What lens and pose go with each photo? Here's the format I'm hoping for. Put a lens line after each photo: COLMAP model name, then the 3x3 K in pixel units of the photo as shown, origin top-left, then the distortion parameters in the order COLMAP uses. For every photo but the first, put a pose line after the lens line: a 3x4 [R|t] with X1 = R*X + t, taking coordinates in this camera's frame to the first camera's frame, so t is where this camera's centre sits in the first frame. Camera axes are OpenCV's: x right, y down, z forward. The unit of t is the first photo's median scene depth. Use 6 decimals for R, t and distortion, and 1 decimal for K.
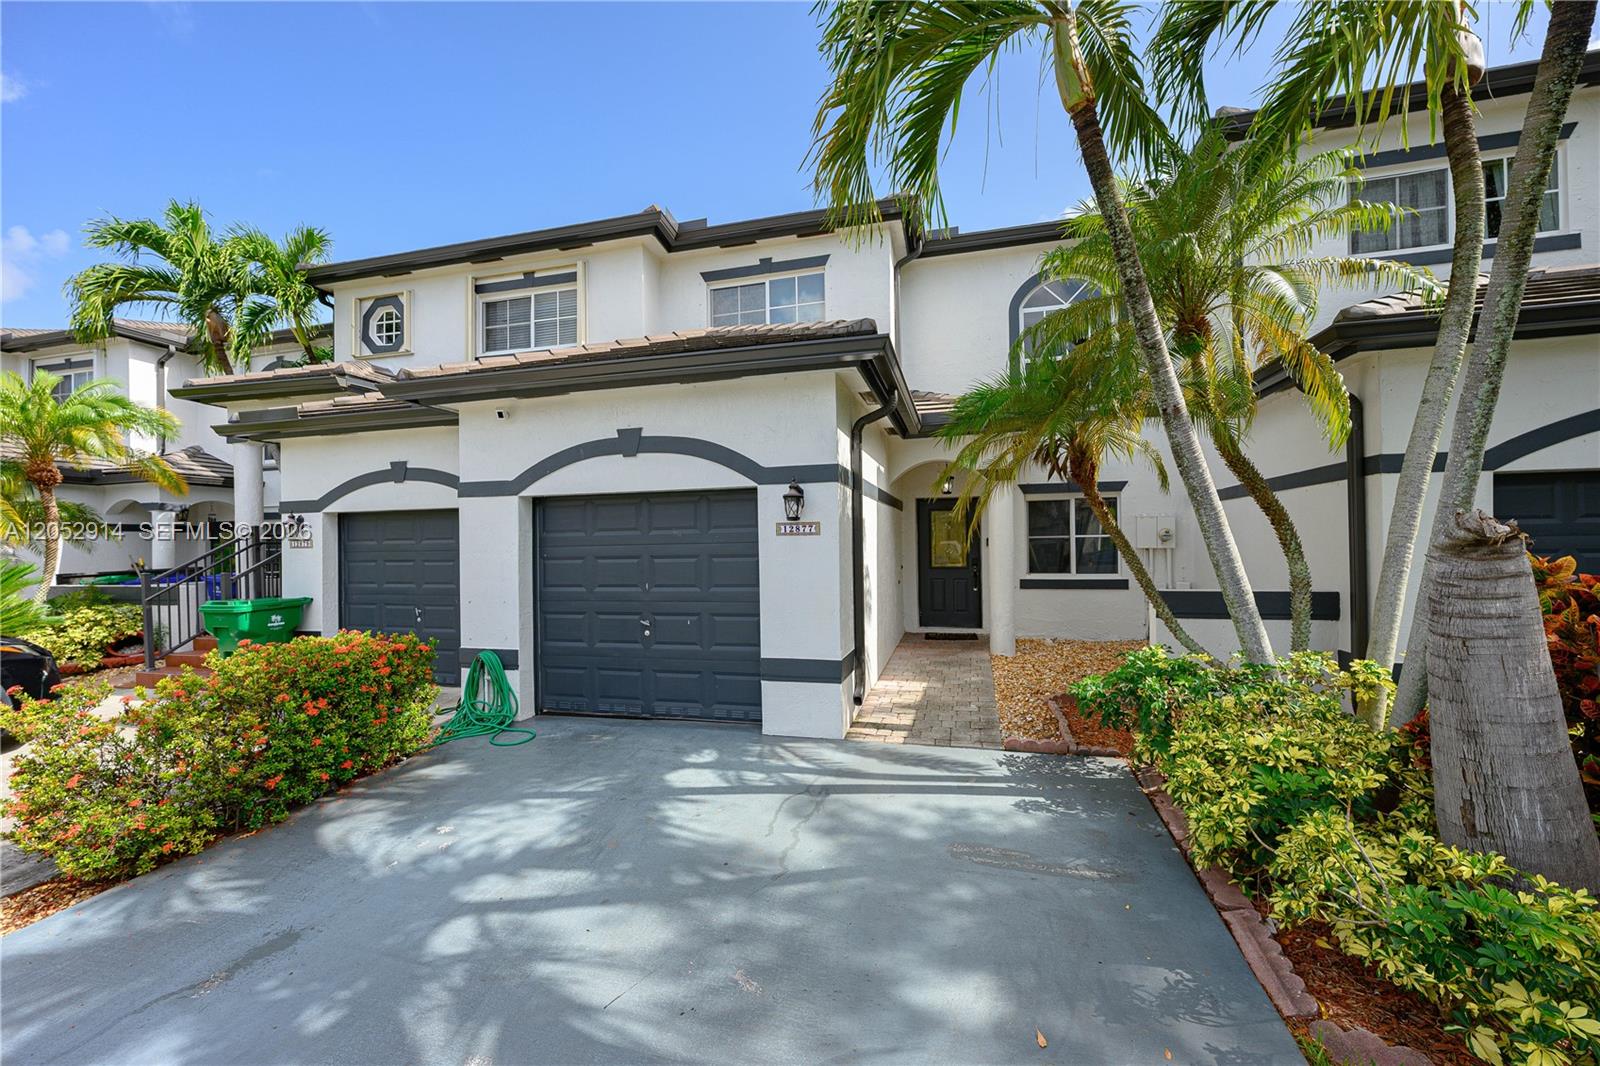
lens RADIAL K [[631.3, 0, 802.3], [0, 631.3, 537.3], [0, 0, 1]] dist [0.003443, -0.000077]
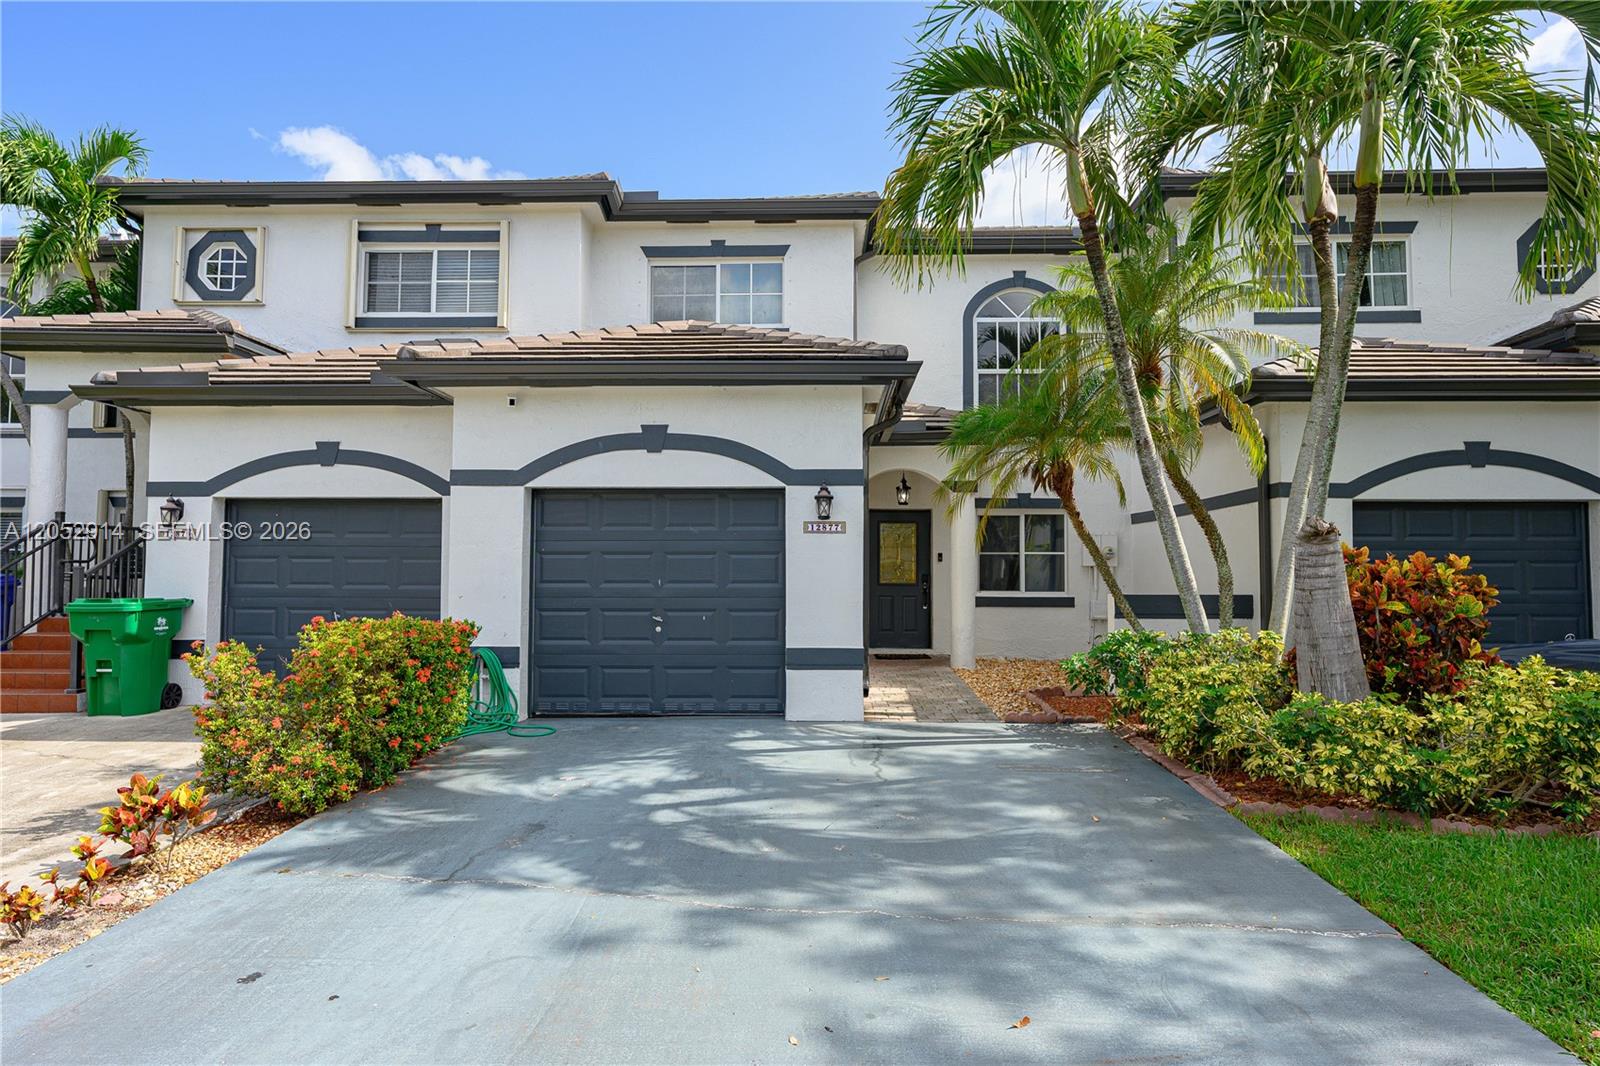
lens RADIAL K [[917.7, 0, 799.0], [0, 917.7, 533.5], [0, 0, 1]] dist [0.005985, -0.001508]
pose [[0.971620, 0.030979, 0.234509, -0.374368], [-0.020593, 0.998701, -0.046606, 0.063765], [-0.235648, 0.040454, 0.970996, -0.461599]]
